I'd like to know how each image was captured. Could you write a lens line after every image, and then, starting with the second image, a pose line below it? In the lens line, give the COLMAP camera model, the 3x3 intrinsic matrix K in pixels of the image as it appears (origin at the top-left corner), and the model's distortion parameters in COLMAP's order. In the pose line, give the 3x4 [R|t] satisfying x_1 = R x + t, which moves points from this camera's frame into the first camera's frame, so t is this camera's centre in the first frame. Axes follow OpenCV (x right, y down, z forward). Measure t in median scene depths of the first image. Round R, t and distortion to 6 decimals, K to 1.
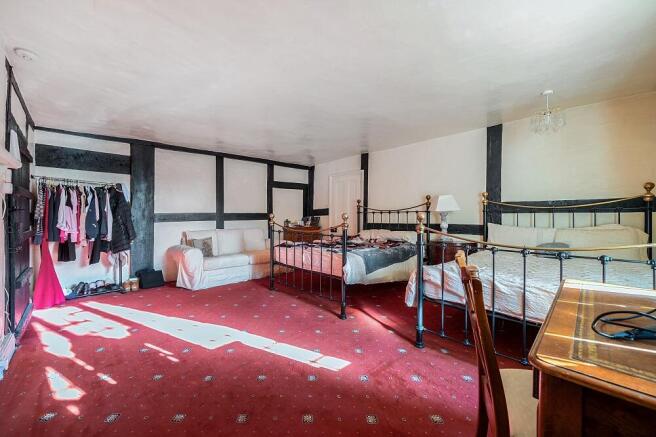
lens RADIAL K [[257.7, 0, 328.0], [0, 257.7, 218.5], [0, 0, 1]] dist [0.001195, 0.000099]
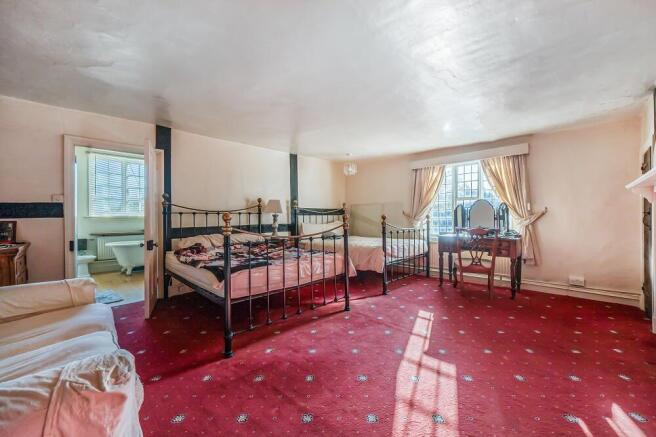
lens RADIAL K [[257.7, 0, 328.0], [0, 257.7, 218.5], [0, 0, 1]] dist [0.001195, 0.000099]
pose [[-0.007184, -0.002711, 0.999971, -0.760676], [0.017612, 0.999841, 0.002837, -0.003379], [-0.999819, 0.017631, -0.007135, 0.804673]]
